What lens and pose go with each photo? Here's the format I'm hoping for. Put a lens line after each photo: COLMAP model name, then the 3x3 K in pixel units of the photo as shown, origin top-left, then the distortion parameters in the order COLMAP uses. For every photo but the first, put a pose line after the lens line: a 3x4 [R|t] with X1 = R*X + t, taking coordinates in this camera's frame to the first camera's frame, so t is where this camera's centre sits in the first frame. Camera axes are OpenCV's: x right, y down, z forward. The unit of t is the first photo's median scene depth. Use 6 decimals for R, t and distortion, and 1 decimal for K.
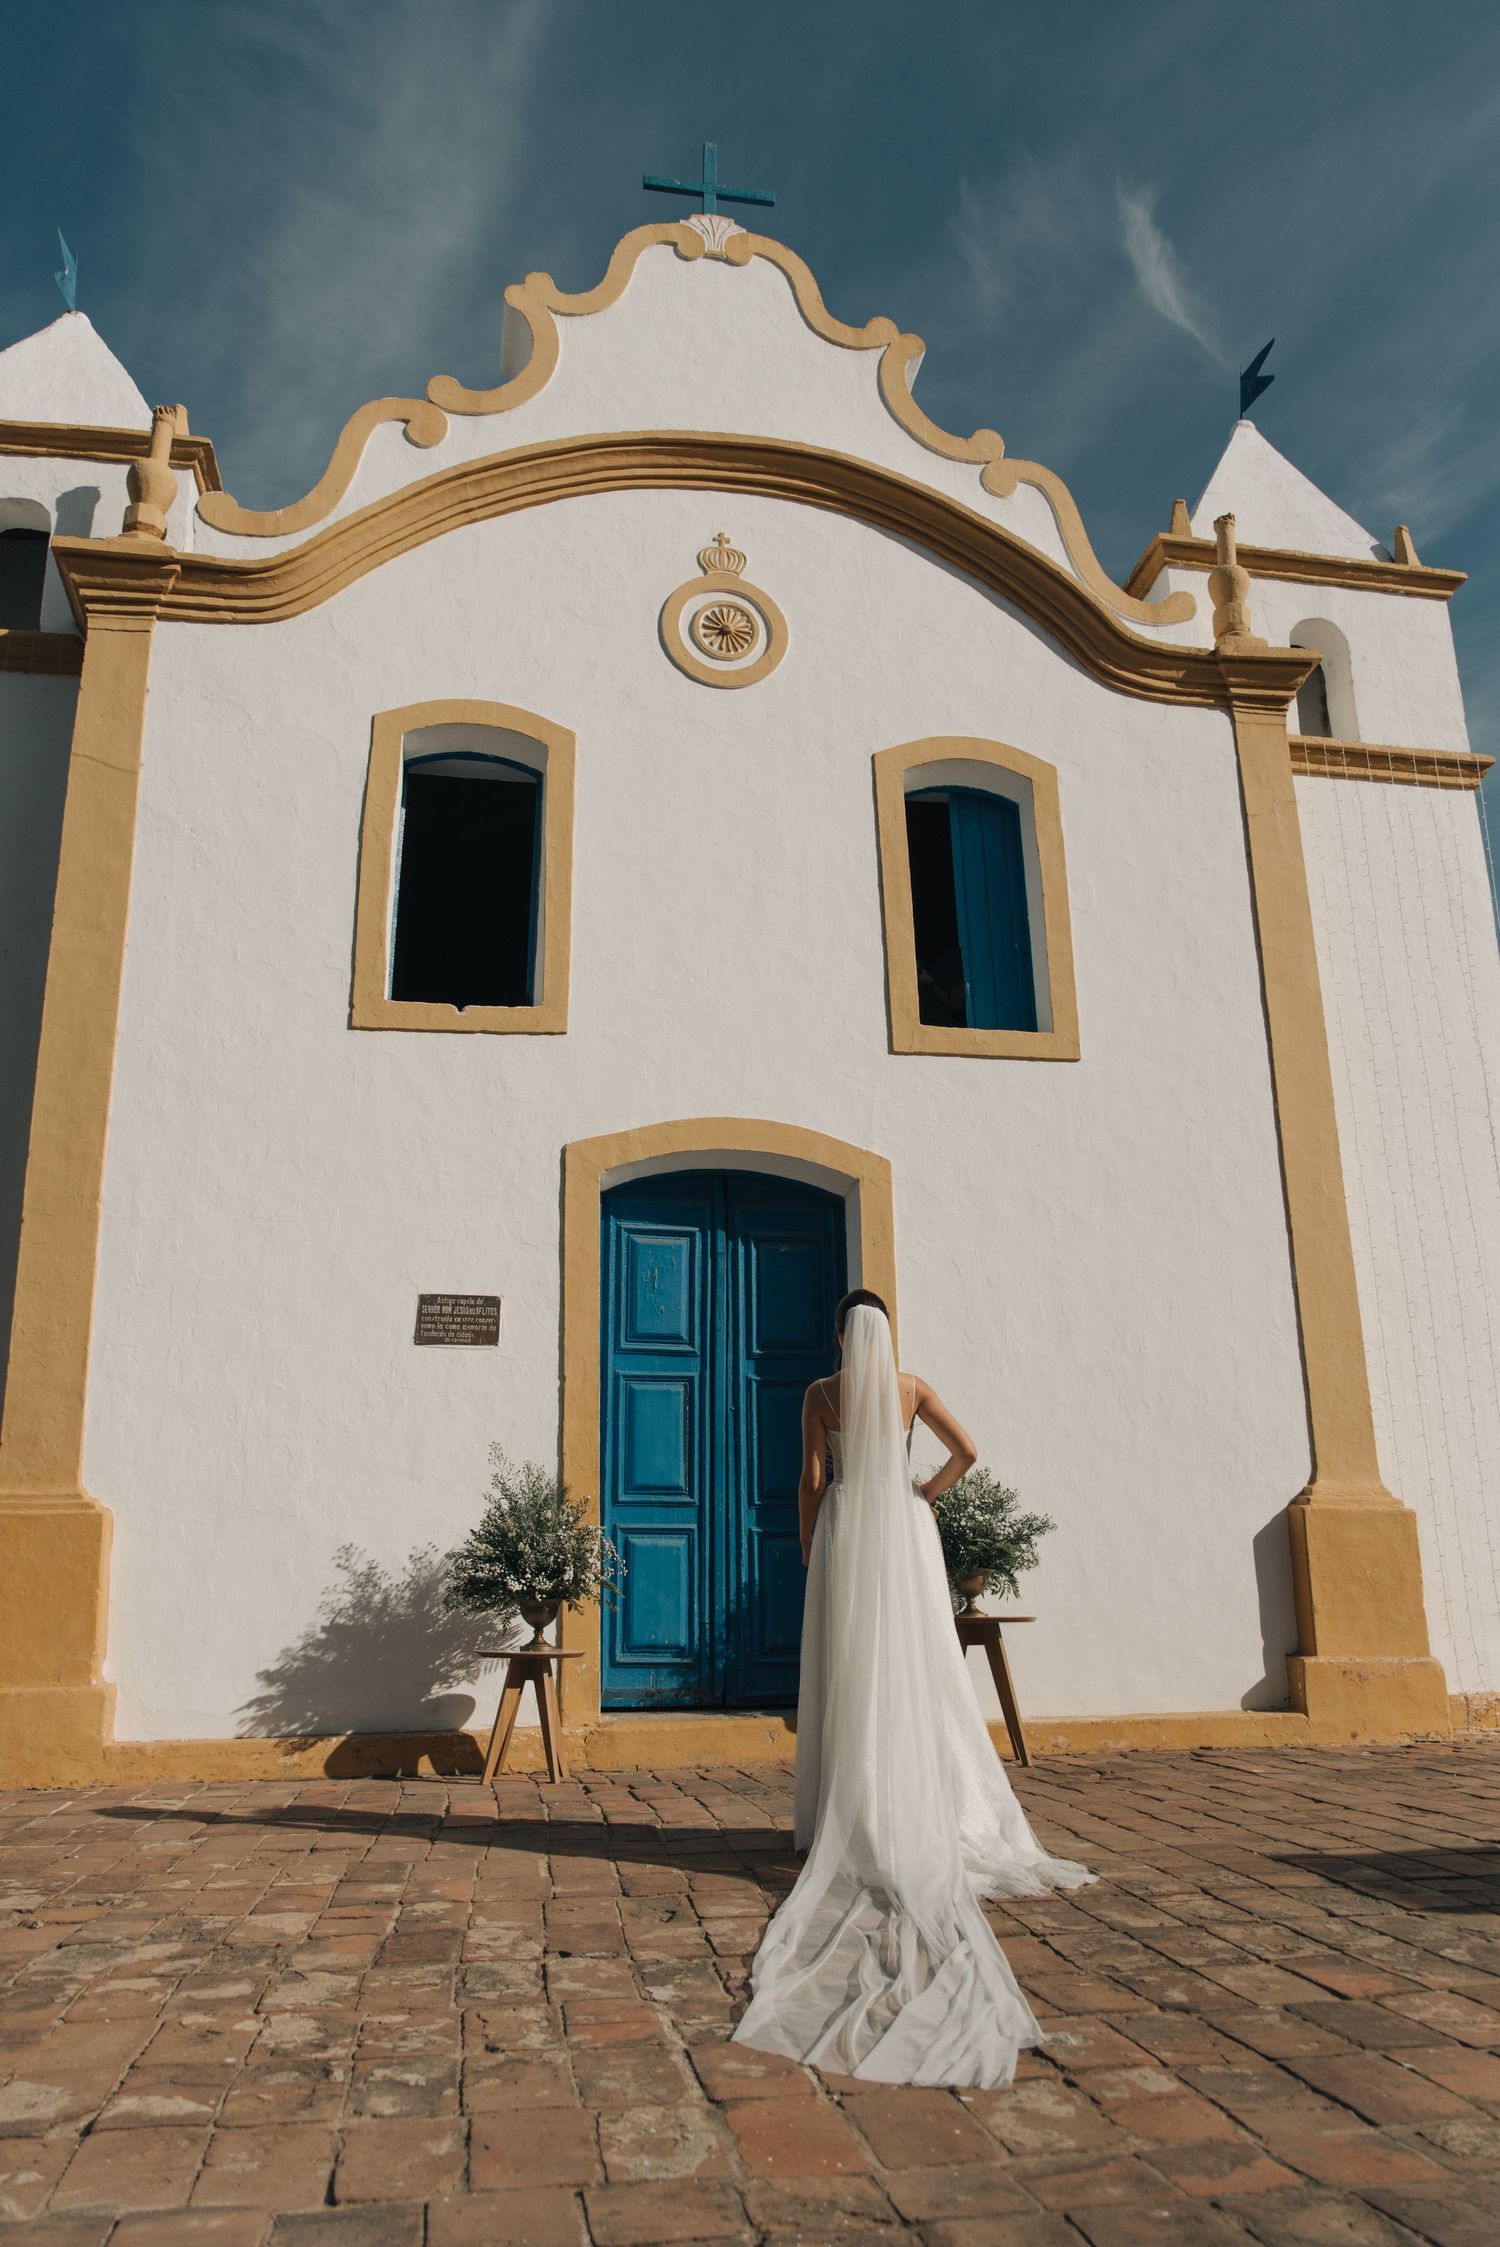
lens RADIAL K [[1571.7, 0, 750.0], [0, 1571.7, 1123.5], [0, 0, 1]] dist [-0.021724, 0.005284]
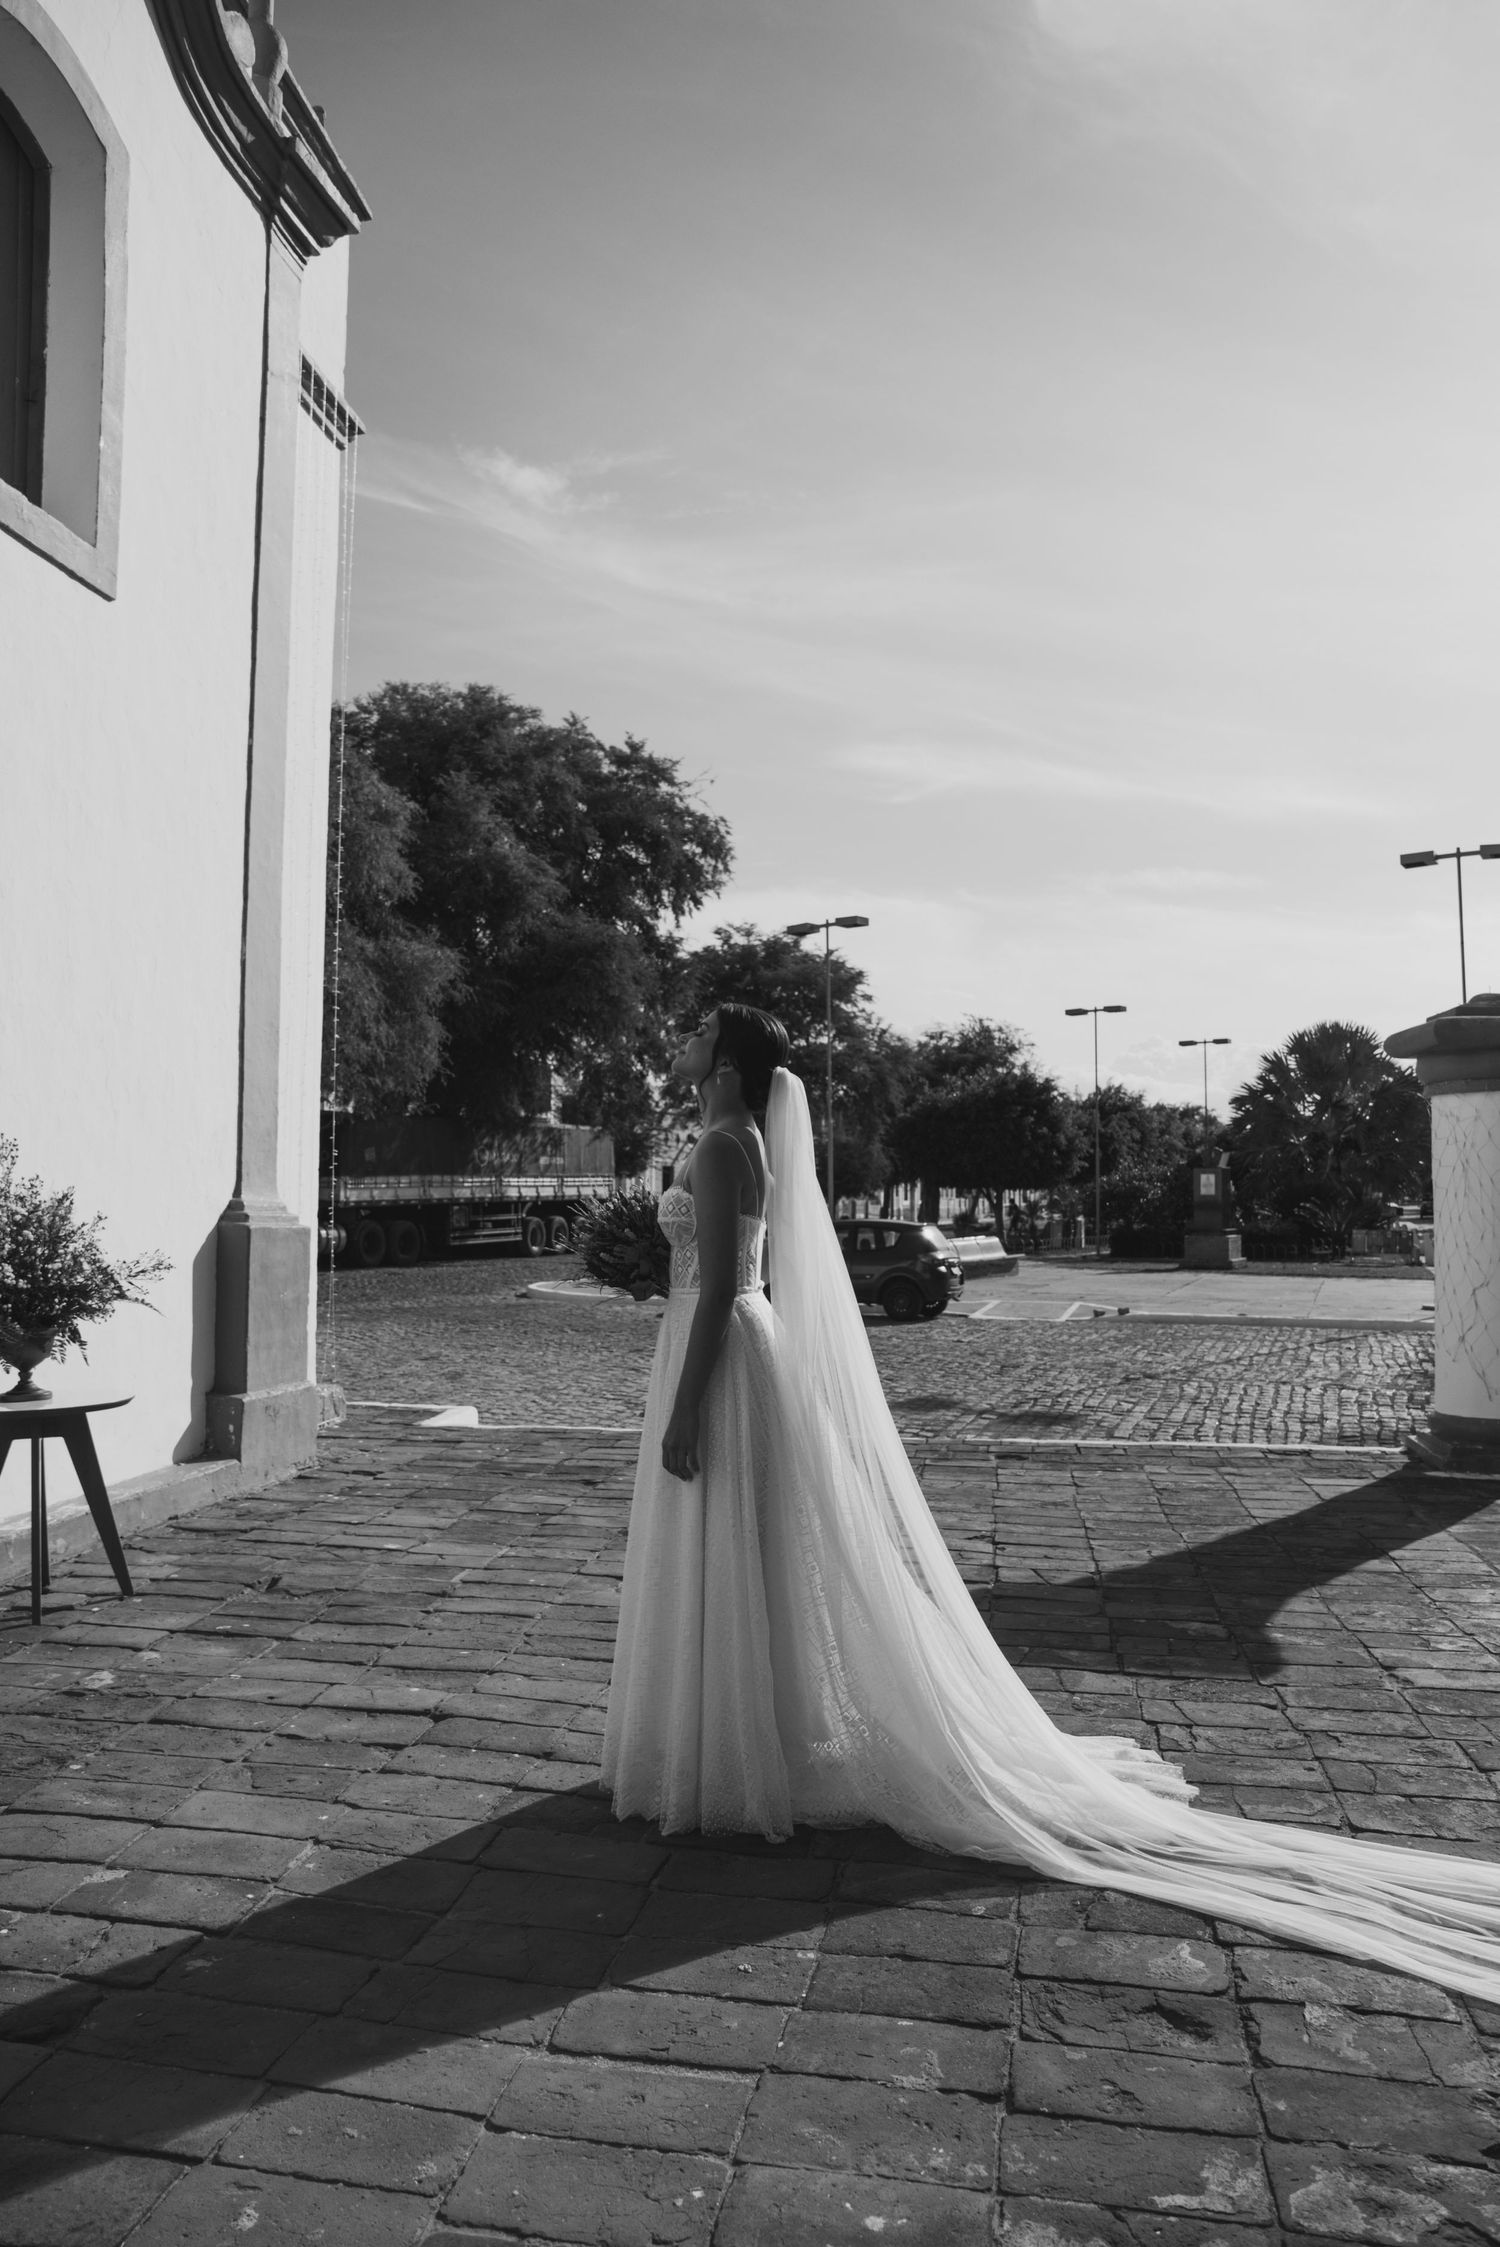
lens RADIAL K [[1526.1, 0, 750.0], [0, 1526.1, 1123.5], [0, 0, 1]] dist [-0.115866, 0.088985]
pose [[0.317645, 0.060371, 0.946286, -0.352516], [-0.283498, 0.958369, 0.034021, 0.090137], [-0.904837, -0.279077, 0.321537, 0.526348]]
